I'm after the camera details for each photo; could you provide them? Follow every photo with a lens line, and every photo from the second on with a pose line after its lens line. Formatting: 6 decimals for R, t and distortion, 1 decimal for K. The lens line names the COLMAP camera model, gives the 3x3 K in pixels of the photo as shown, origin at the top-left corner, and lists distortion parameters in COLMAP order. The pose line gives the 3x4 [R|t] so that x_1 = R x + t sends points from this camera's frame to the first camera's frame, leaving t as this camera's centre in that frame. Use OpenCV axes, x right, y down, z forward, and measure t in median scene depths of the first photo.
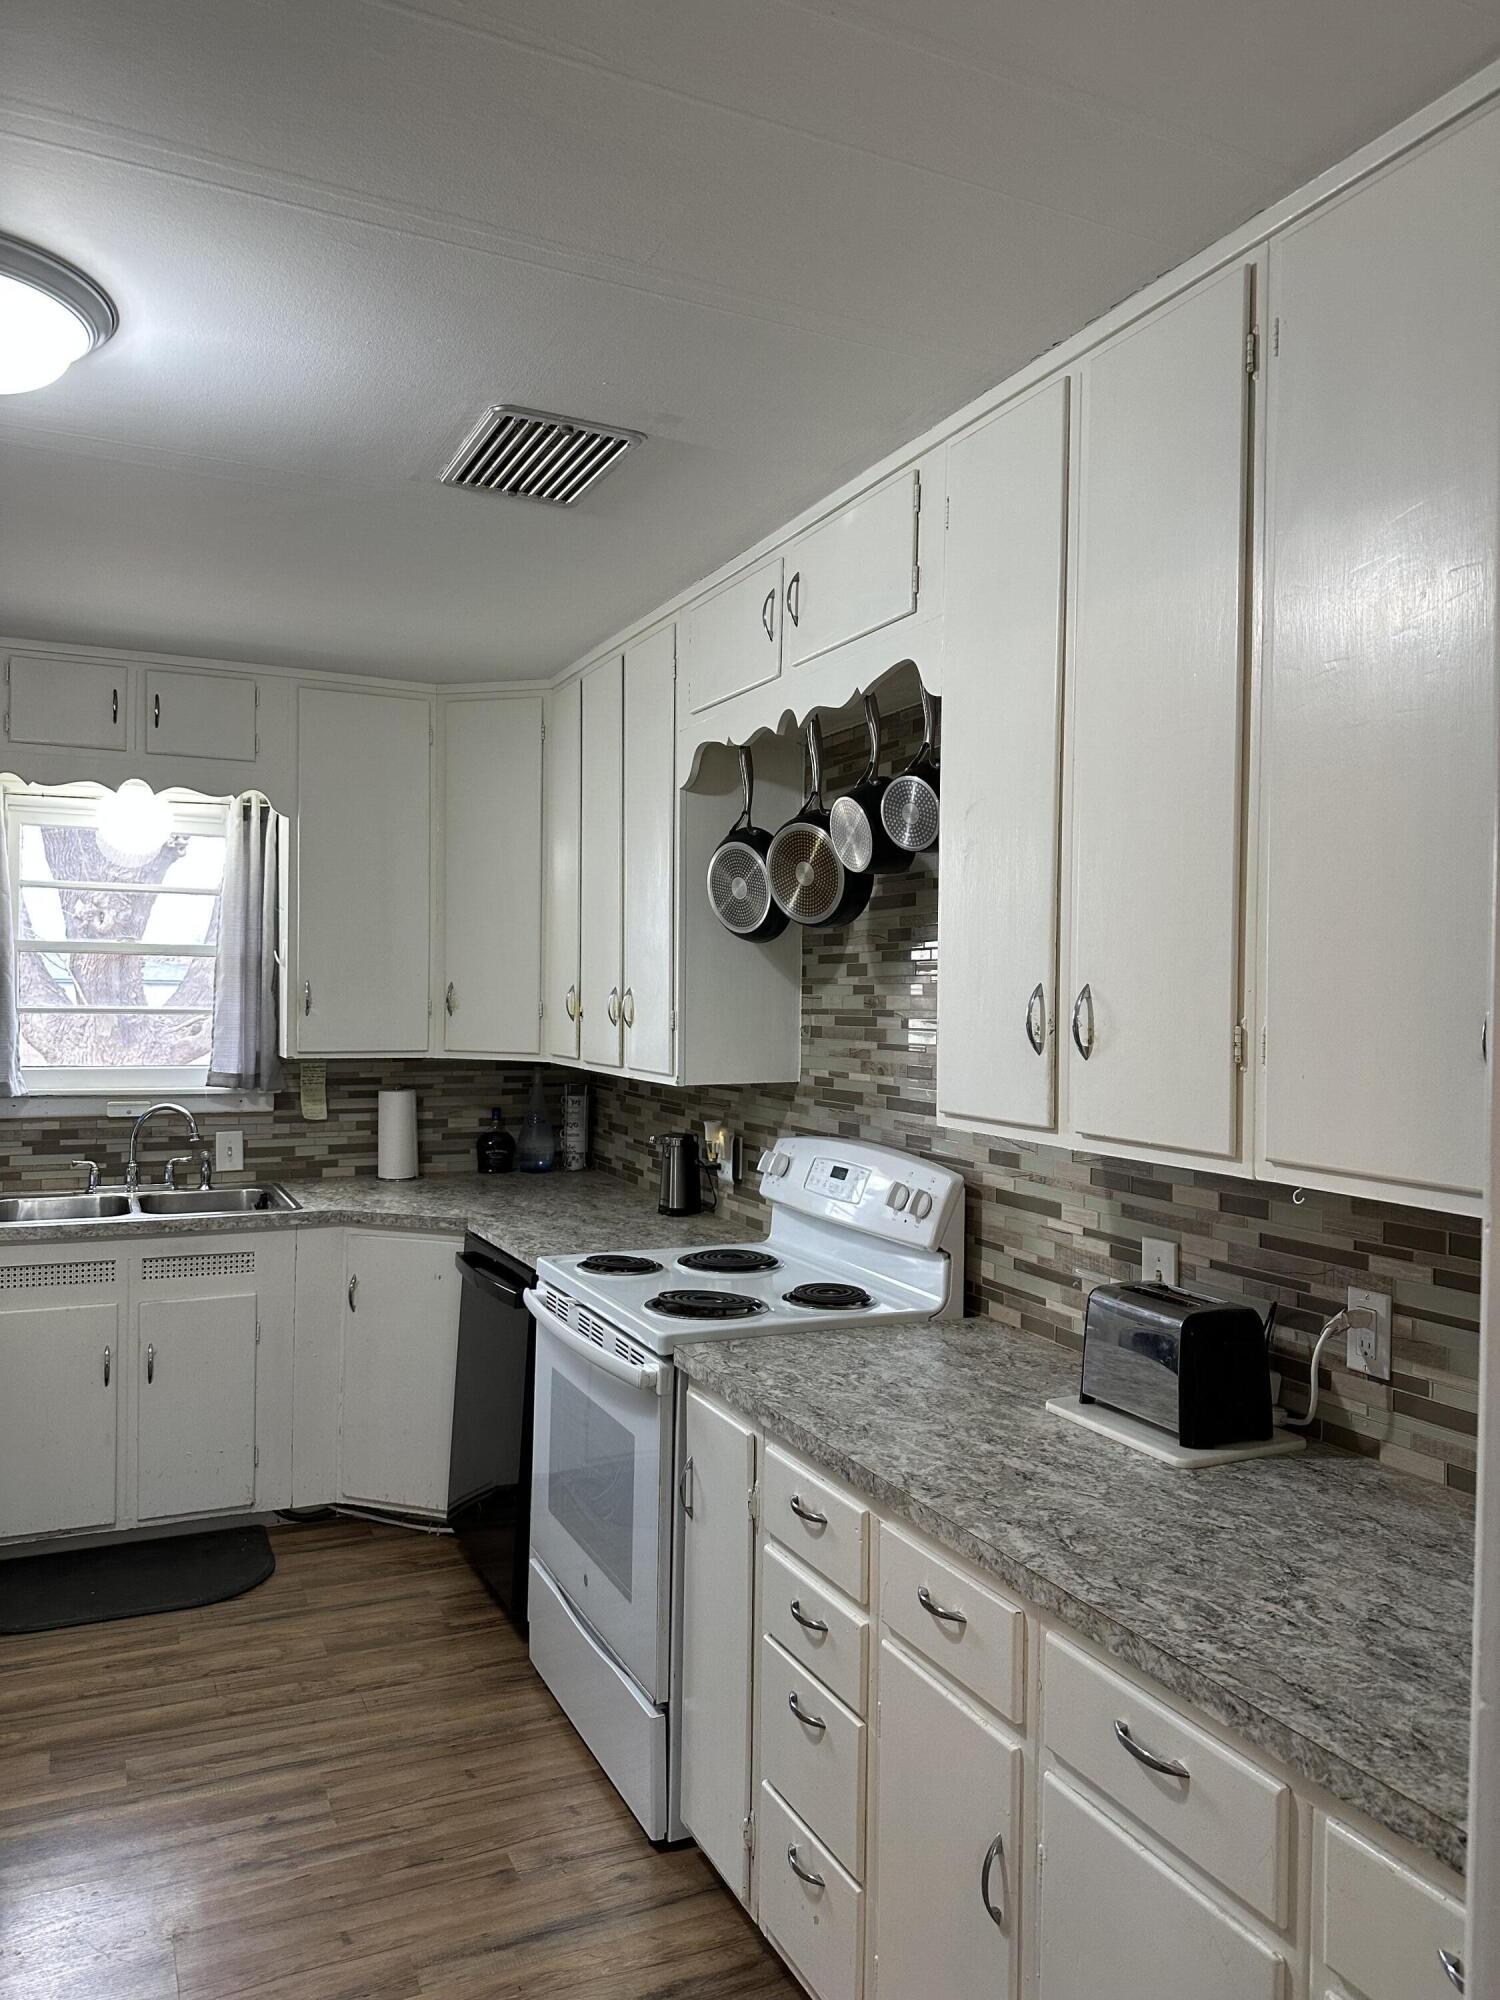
lens RADIAL K [[1388.7, 0, 747.0], [0, 1388.7, 1008.5], [0, 0, 1]] dist [0.148241, -0.281195]
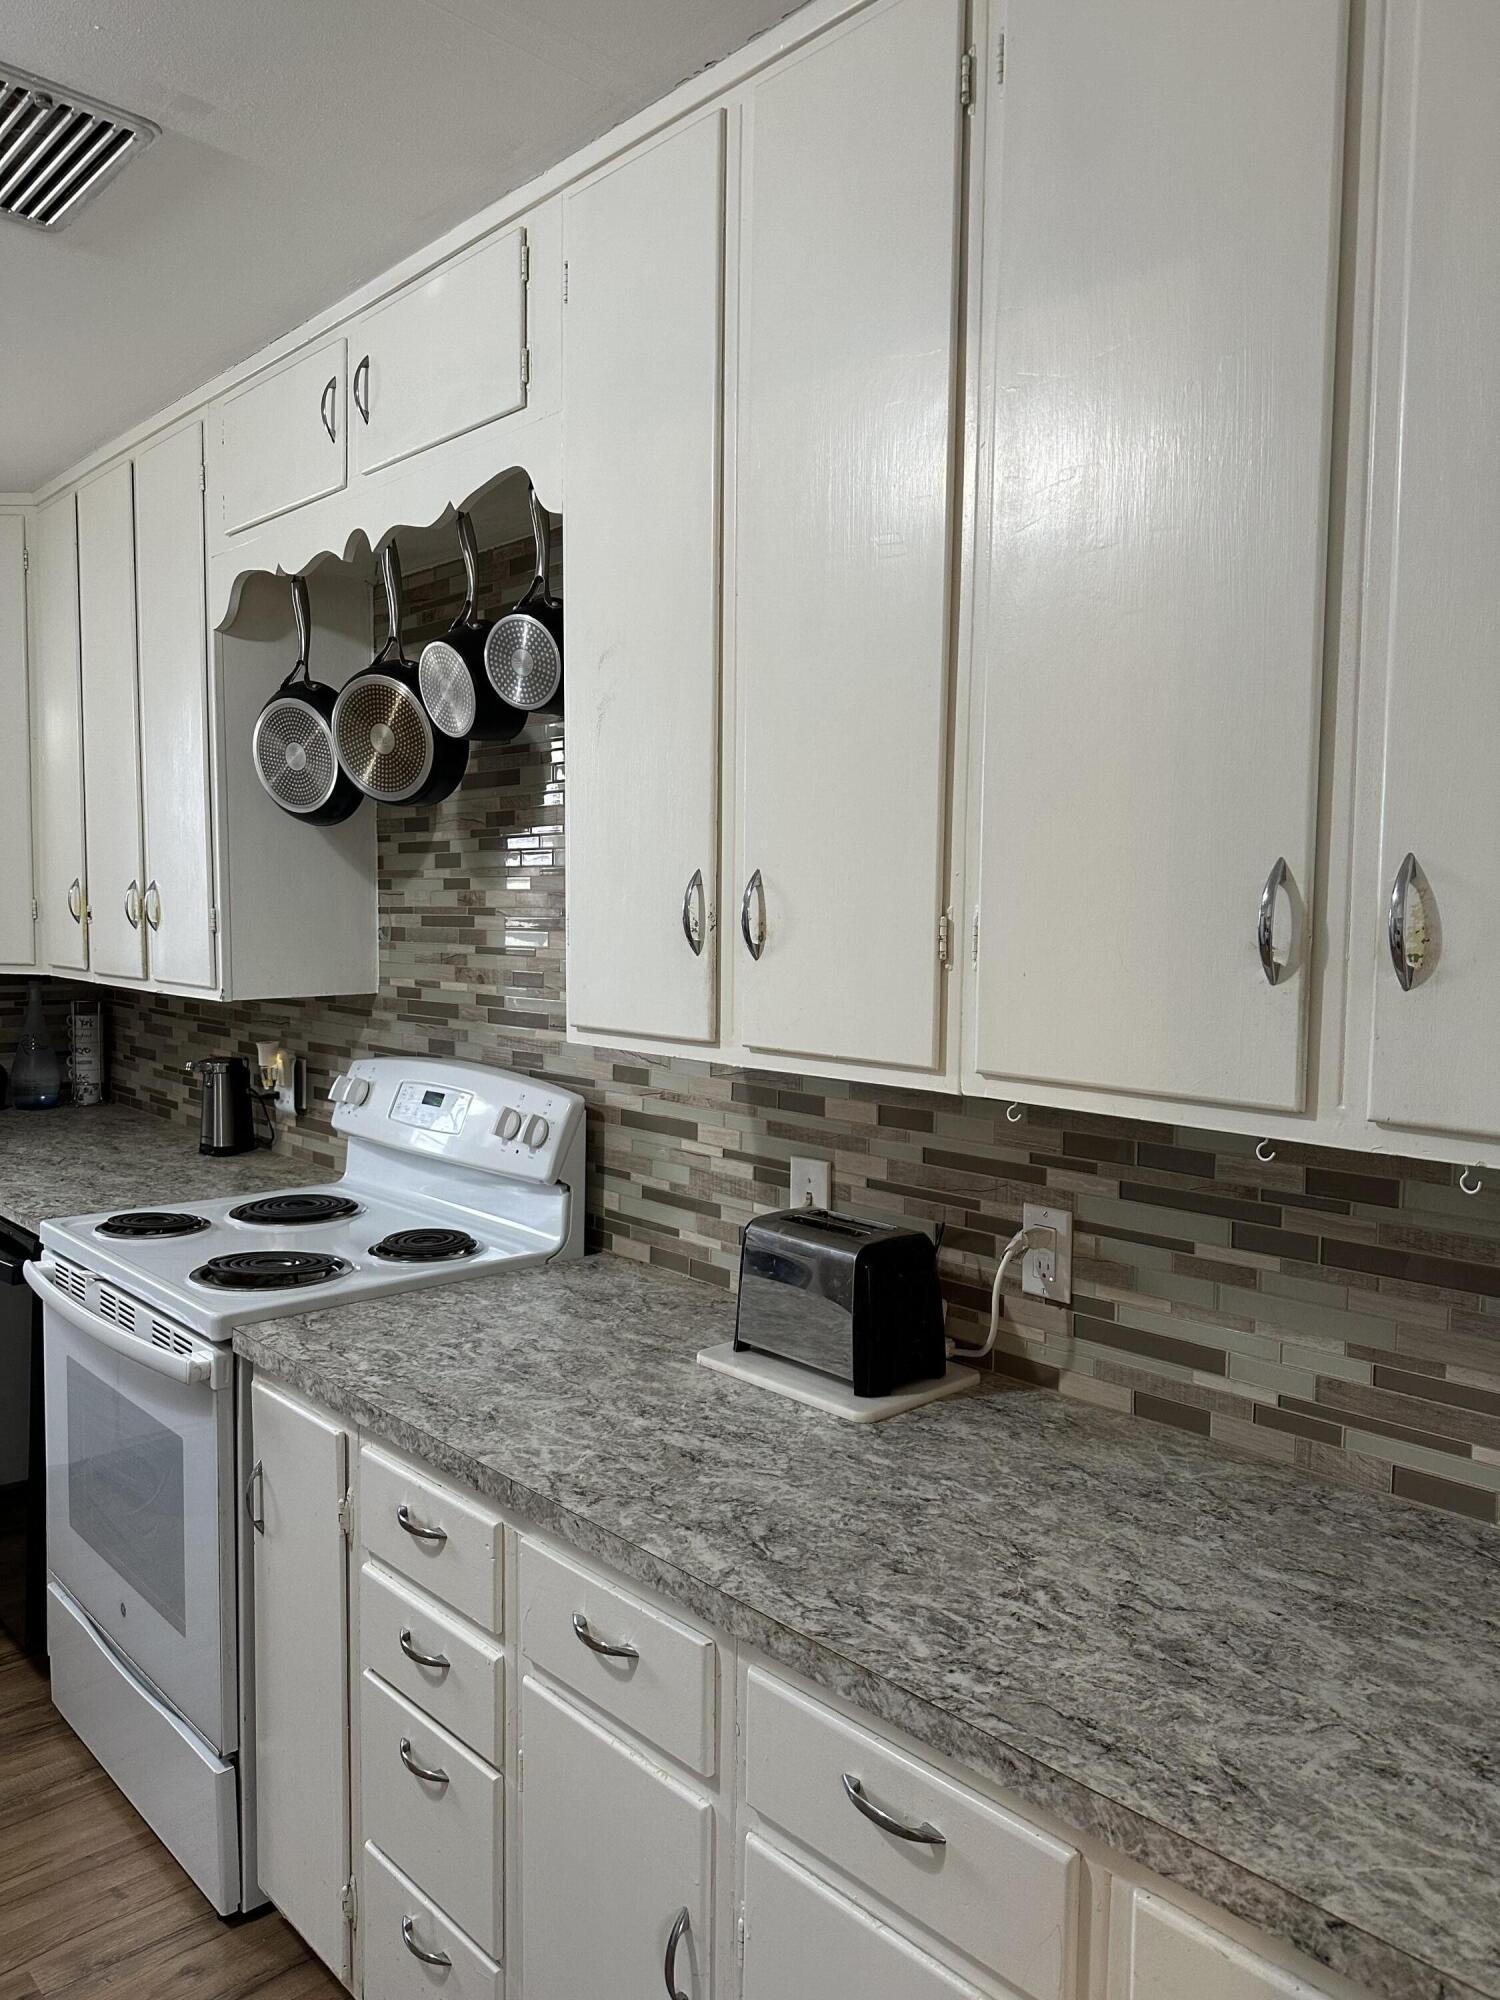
lens RADIAL K [[1389.9, 0, 733.5], [0, 1389.9, 1004.2], [0, 0, 1]] dist [0.148312, -0.264012]
pose [[0.953091, -0.023847, 0.301744, -0.015489], [0.004620, 0.997922, 0.064274, 0.006086], [-0.302650, -0.059865, 0.951220, 0.131616]]
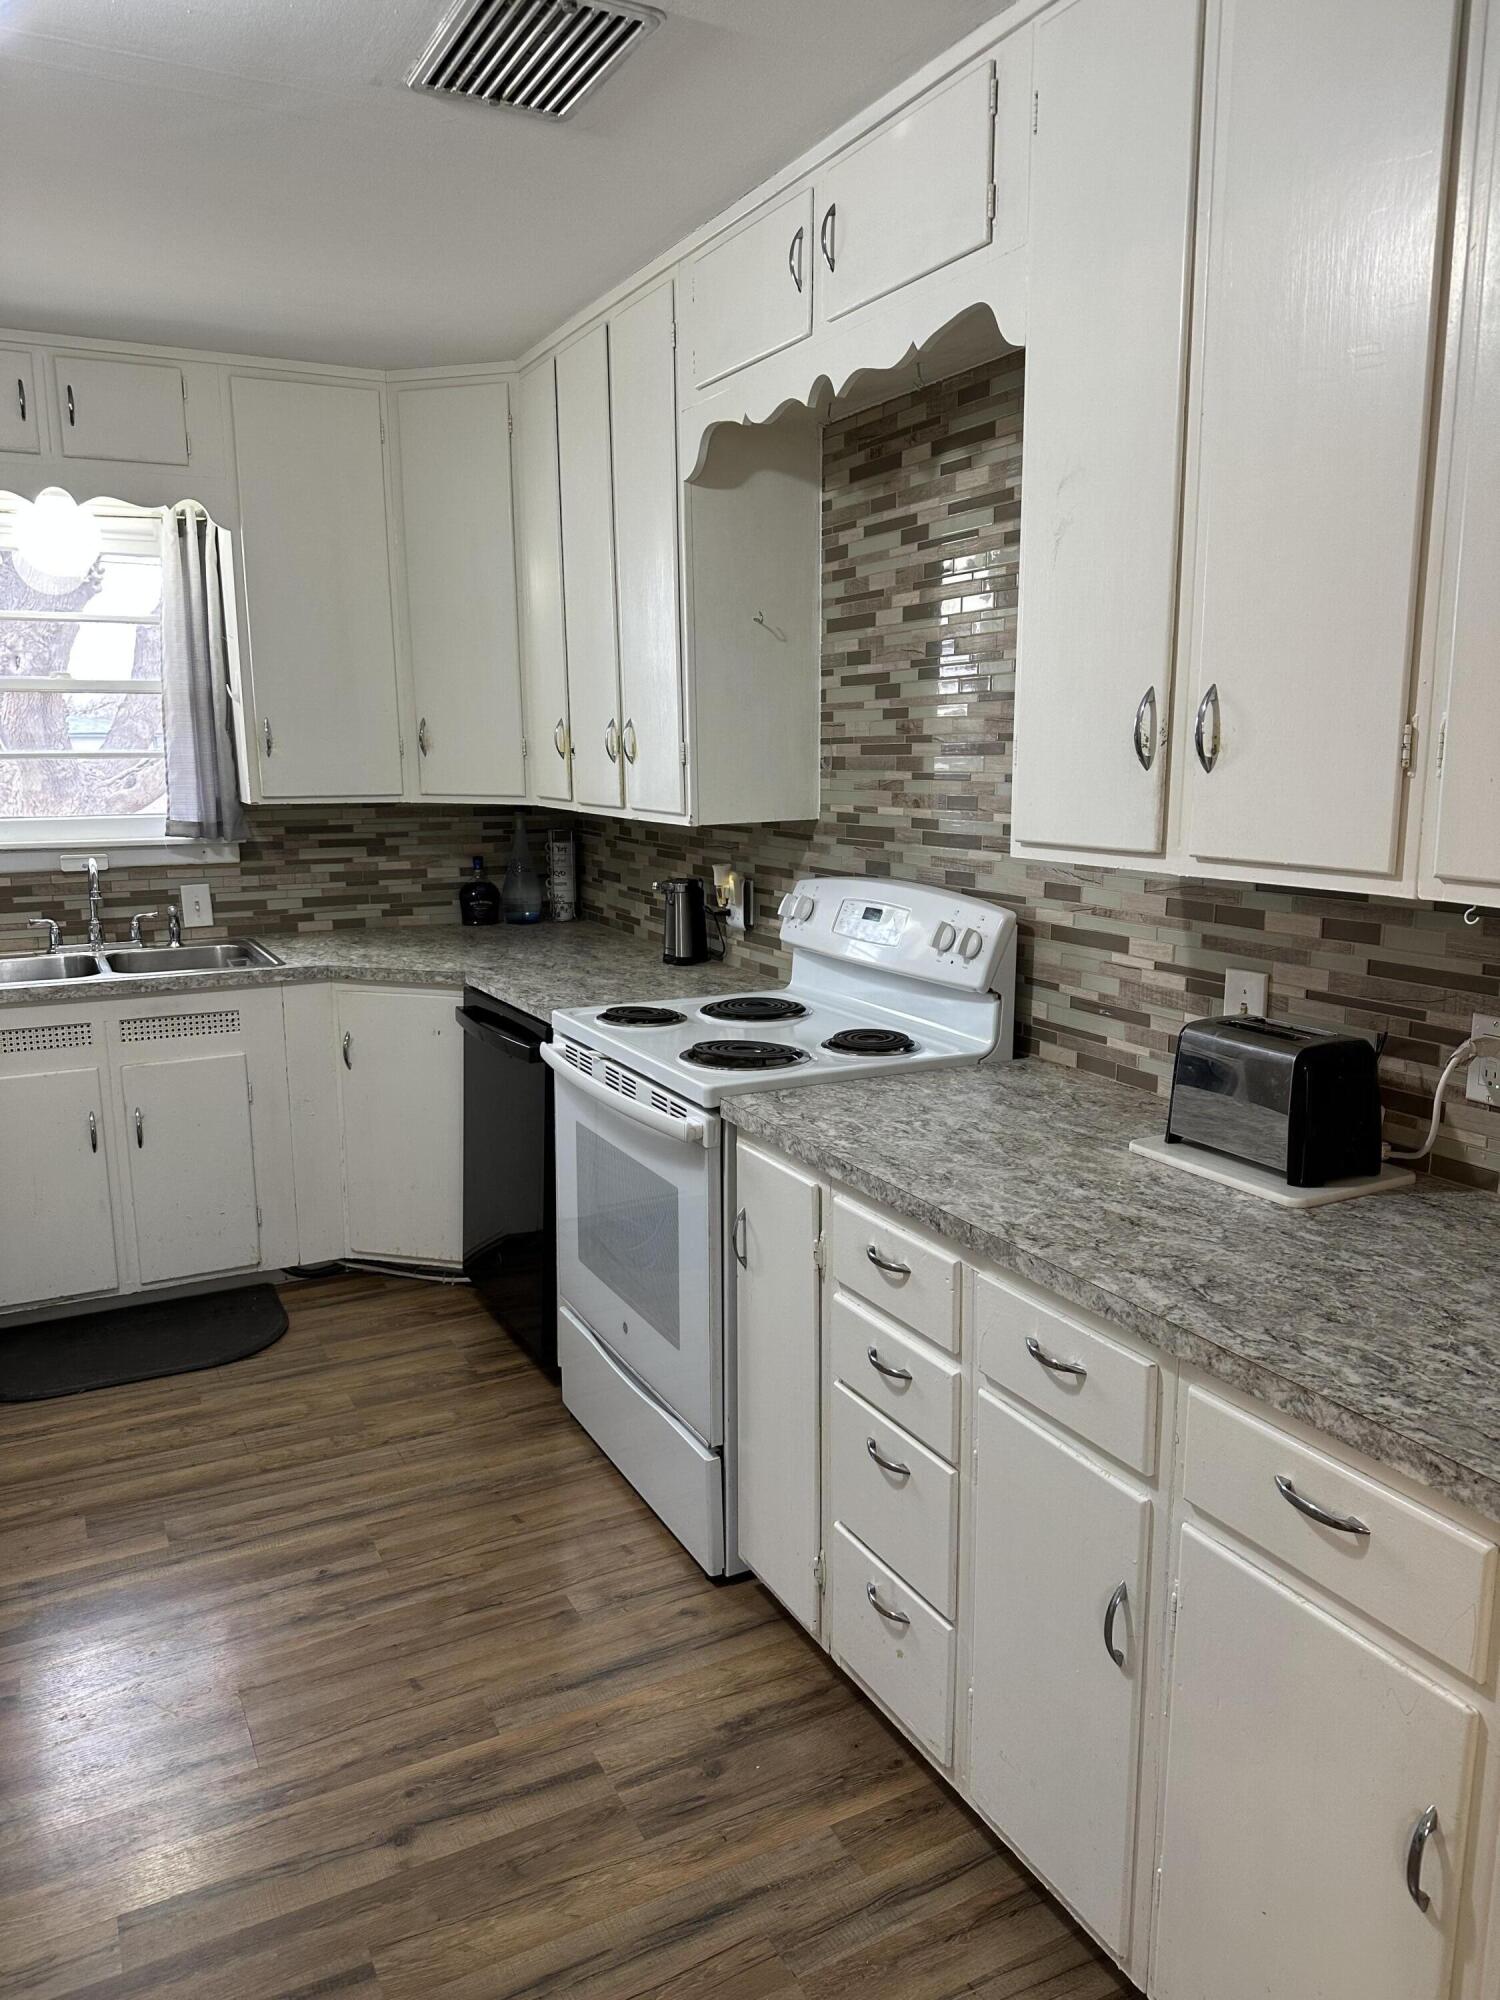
lens RADIAL K [[1388.7, 0, 747.0], [0, 1388.7, 1008.5], [0, 0, 1]] dist [0.148241, -0.281195]
pose [[0.998915, -0.027426, 0.037649, -0.055160], [0.020293, 0.983777, 0.178243, 0.011917], [-0.041927, -0.177286, 0.983266, 0.070610]]
